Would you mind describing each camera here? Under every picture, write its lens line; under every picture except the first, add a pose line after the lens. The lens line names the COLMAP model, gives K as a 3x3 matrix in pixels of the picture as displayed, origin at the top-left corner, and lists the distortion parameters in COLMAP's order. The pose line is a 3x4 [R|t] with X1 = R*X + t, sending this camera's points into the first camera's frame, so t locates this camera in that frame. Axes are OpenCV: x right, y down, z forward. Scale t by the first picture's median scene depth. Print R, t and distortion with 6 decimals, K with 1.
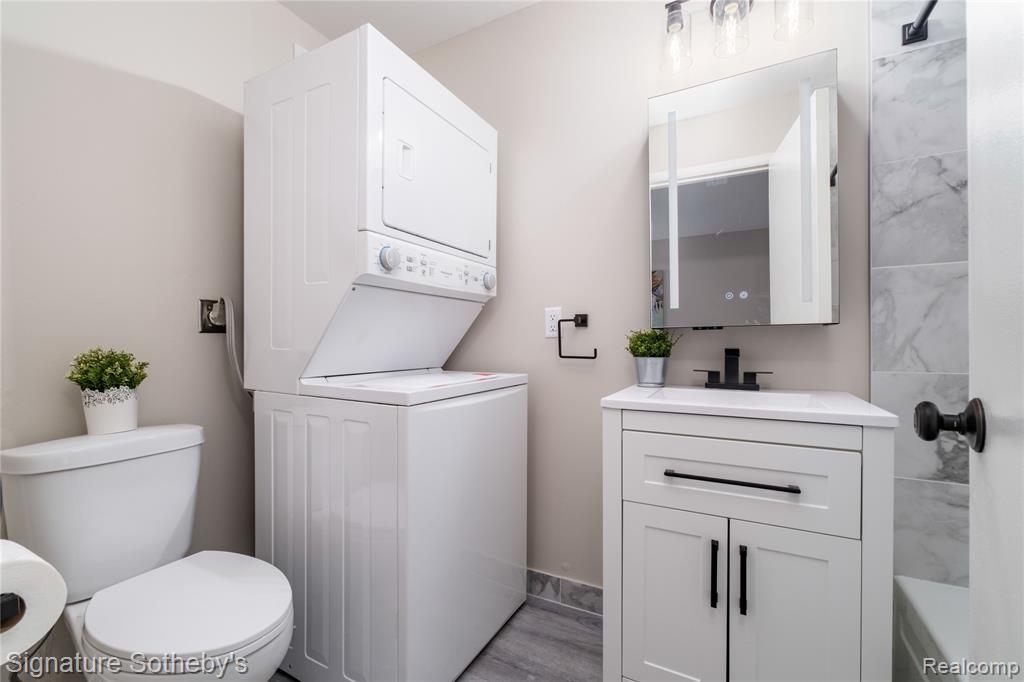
lens RADIAL K [[440.2, 0, 511.3], [0, 440.2, 343.7], [0, 0, 1]] dist [-0.001472, 0.000466]
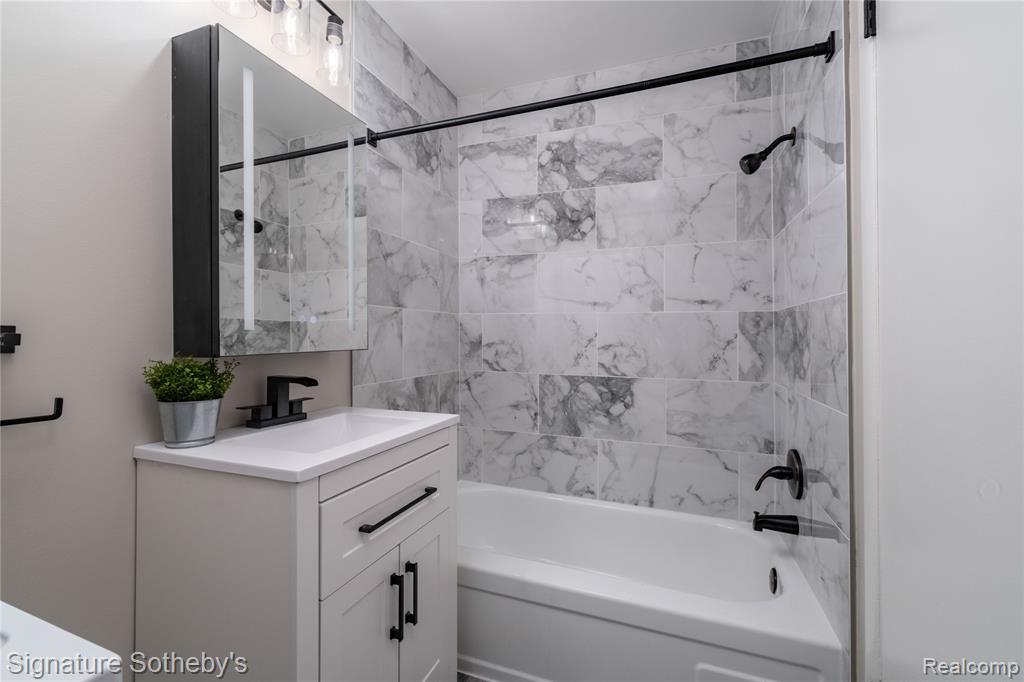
lens RADIAL K [[440.2, 0, 511.2], [0, 440.2, 332.4], [0, 0, 1]] dist [-0.001472, 0.000466]
pose [[-0.125493, 0.008858, 0.992055, -0.510514], [0.007977, 0.999937, -0.007919, -0.081895], [-0.992062, 0.006920, -0.125556, 0.754078]]
